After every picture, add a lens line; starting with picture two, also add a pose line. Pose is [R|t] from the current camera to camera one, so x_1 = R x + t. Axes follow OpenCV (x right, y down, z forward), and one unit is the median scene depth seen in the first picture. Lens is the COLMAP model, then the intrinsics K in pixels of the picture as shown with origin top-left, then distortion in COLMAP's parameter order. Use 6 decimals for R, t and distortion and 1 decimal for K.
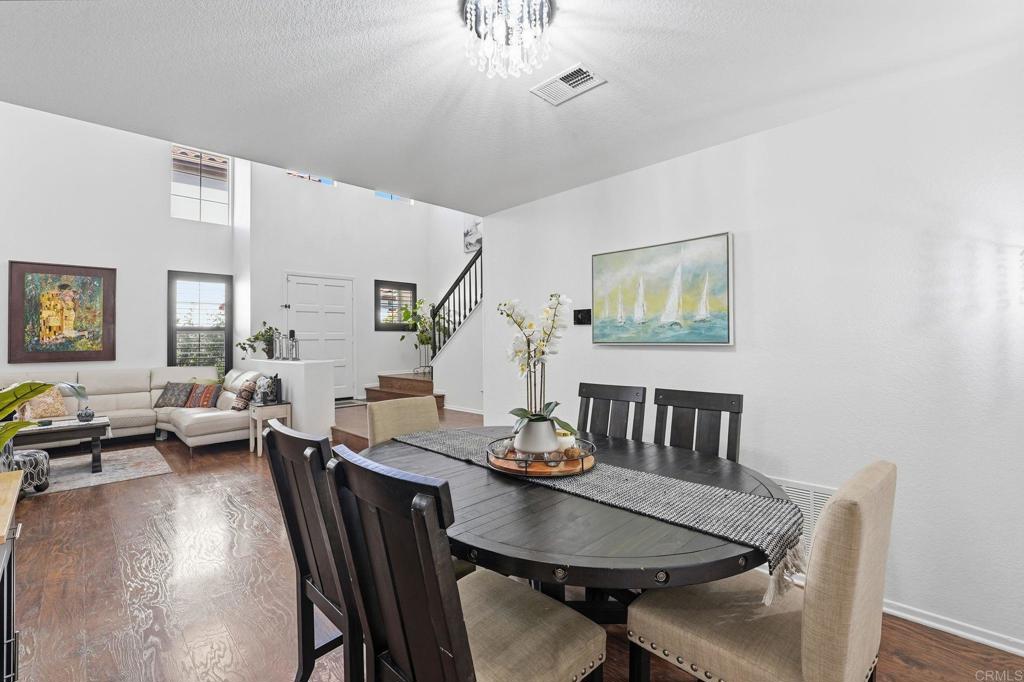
lens RADIAL K [[430.7, 0, 505.7], [0, 430.7, 338.5], [0, 0, 1]] dist [-0.021530, -0.000115]
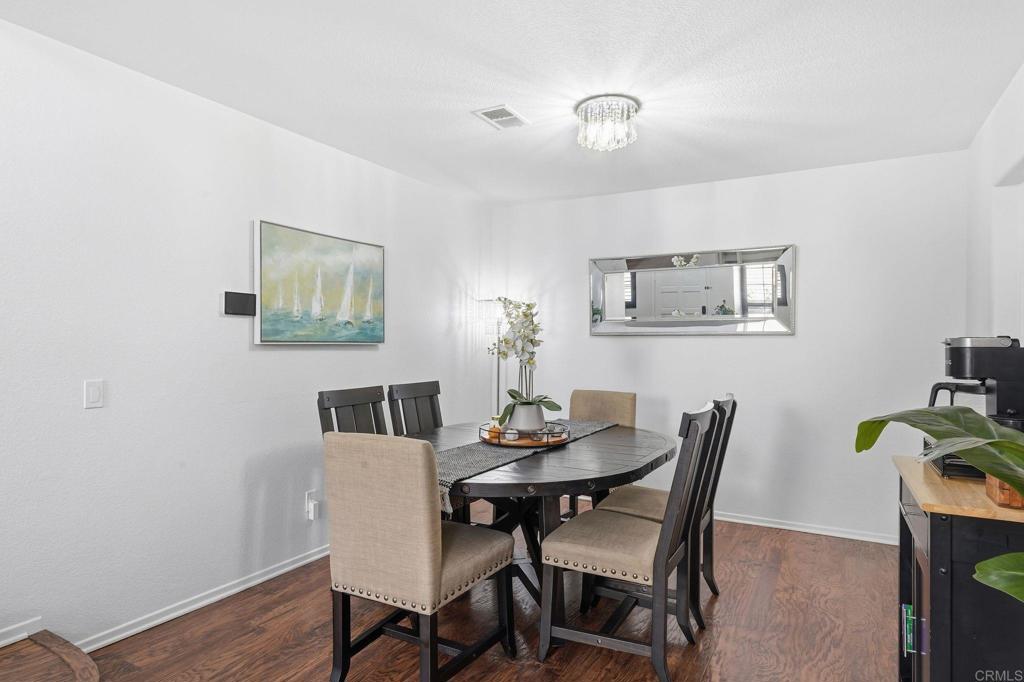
lens RADIAL K [[559.4, 0, 508.5], [0, 559.4, 347.5], [0, 0, 1]] dist [-0.001331, -0.000737]
pose [[-0.261057, 0.002748, 0.965320, -0.905665], [0.001515, 0.999996, -0.002437, 0.025028], [-0.965322, 0.000826, -0.261060, 0.940472]]
